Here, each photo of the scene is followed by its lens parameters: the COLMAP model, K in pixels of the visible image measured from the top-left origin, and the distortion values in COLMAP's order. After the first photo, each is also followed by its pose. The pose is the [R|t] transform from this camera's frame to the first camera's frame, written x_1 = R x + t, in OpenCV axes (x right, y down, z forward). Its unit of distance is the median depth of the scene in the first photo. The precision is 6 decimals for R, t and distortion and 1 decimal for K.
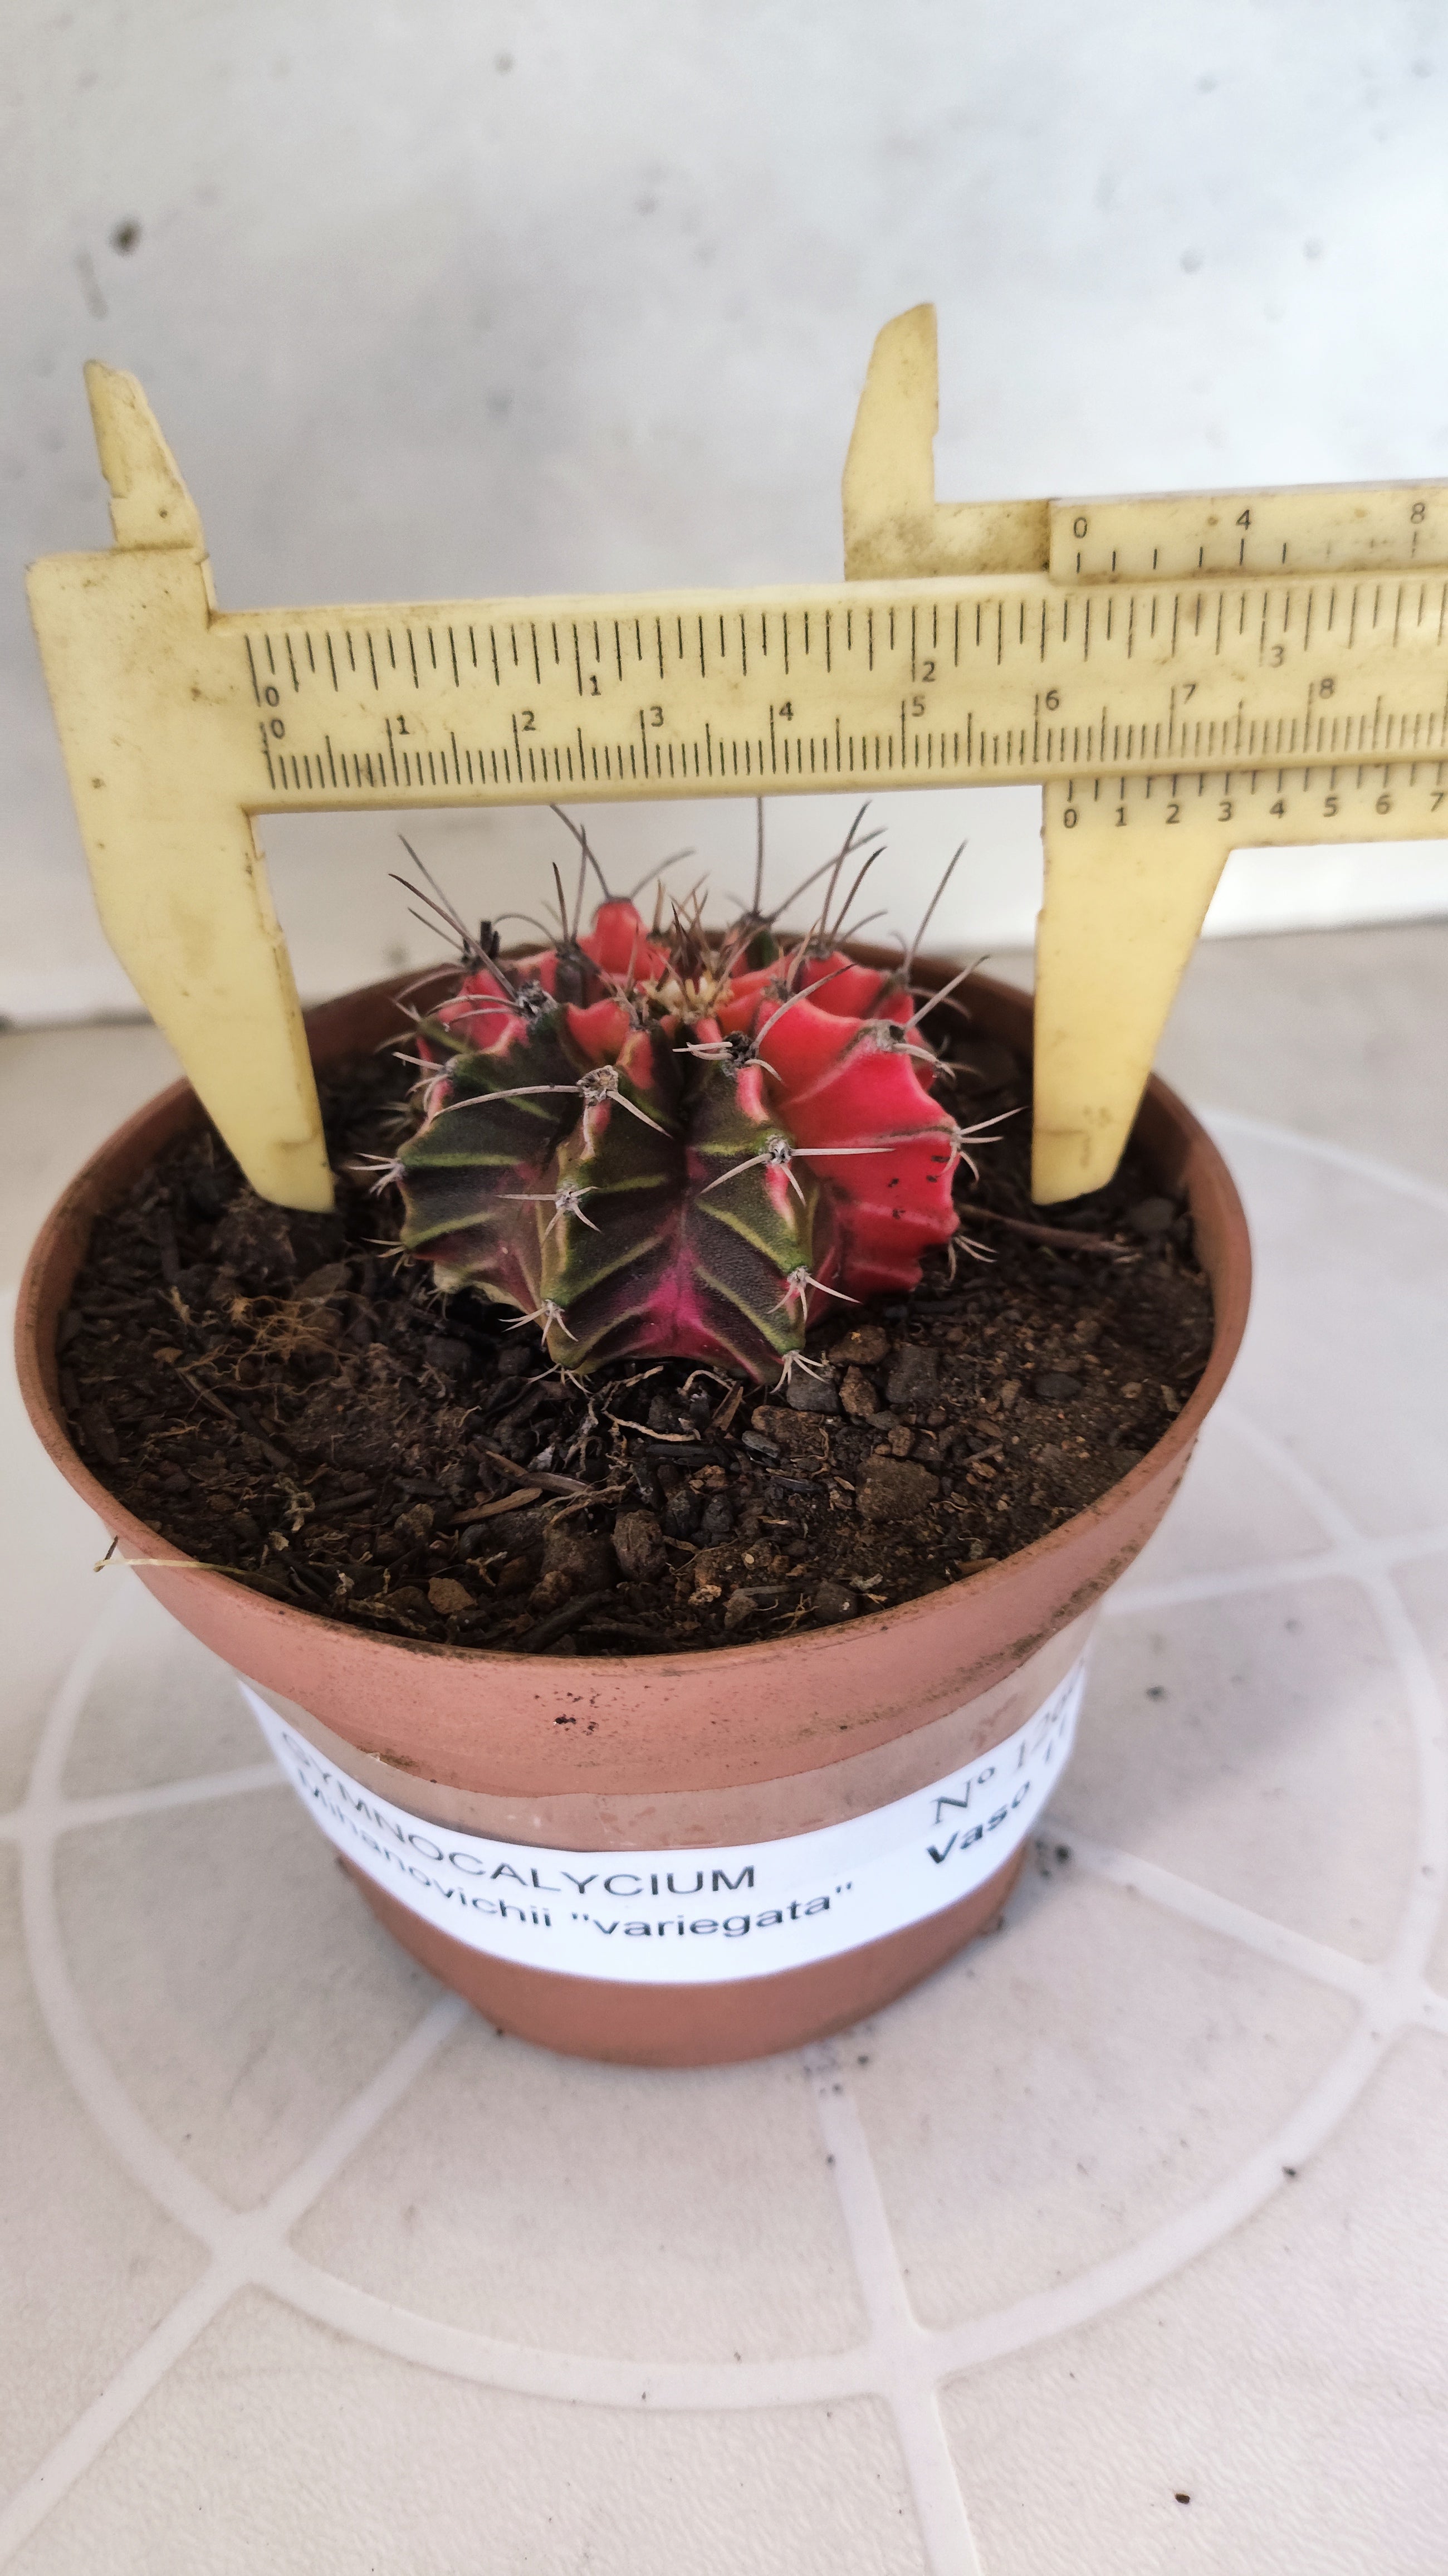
lens RADIAL K [[2079.0, 0, 686.5], [0, 2079.0, 1293.5], [0, 0, 1]] dist [-0.074921, 0.186693]
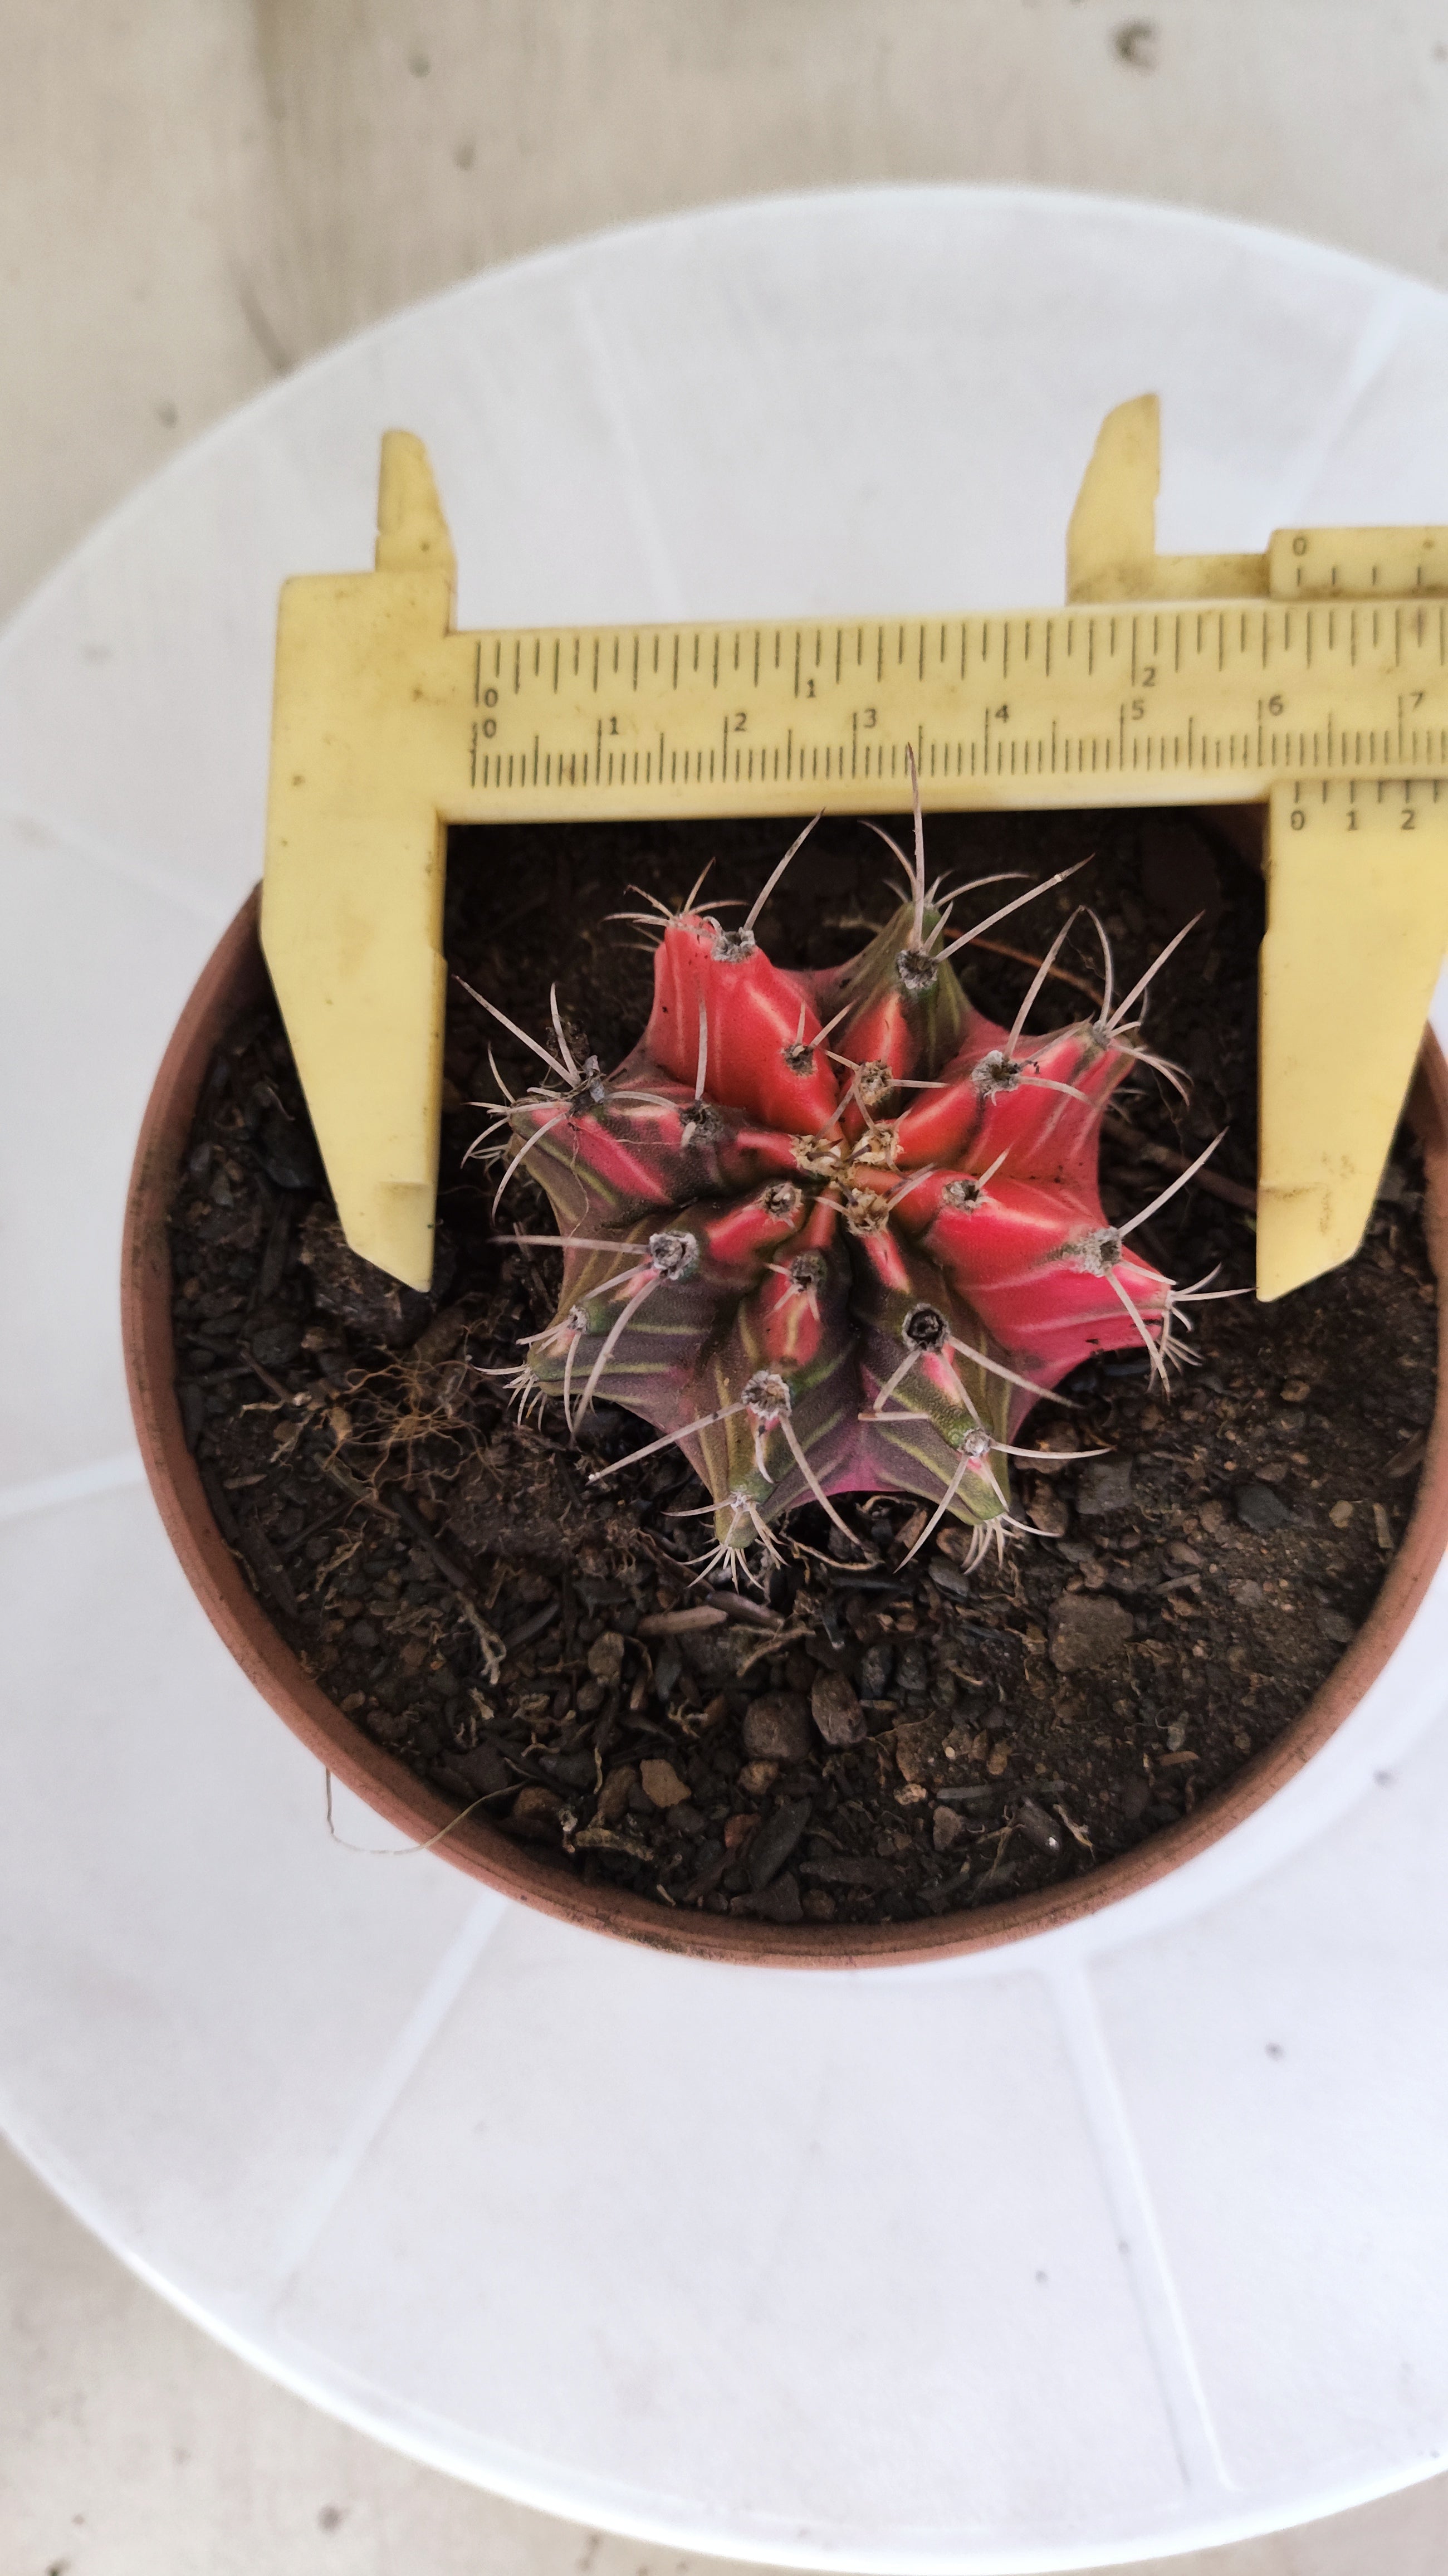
lens RADIAL K [[2048.4, 0, 682.9], [0, 2048.4, 1289.3], [0, 0, 1]] dist [0.057736, 0.001505]
pose [[0.995652, -0.082500, -0.043251, -0.035485], [0.090151, 0.736555, 0.670343, -0.669841], [-0.023447, -0.671327, 0.740790, 0.365425]]
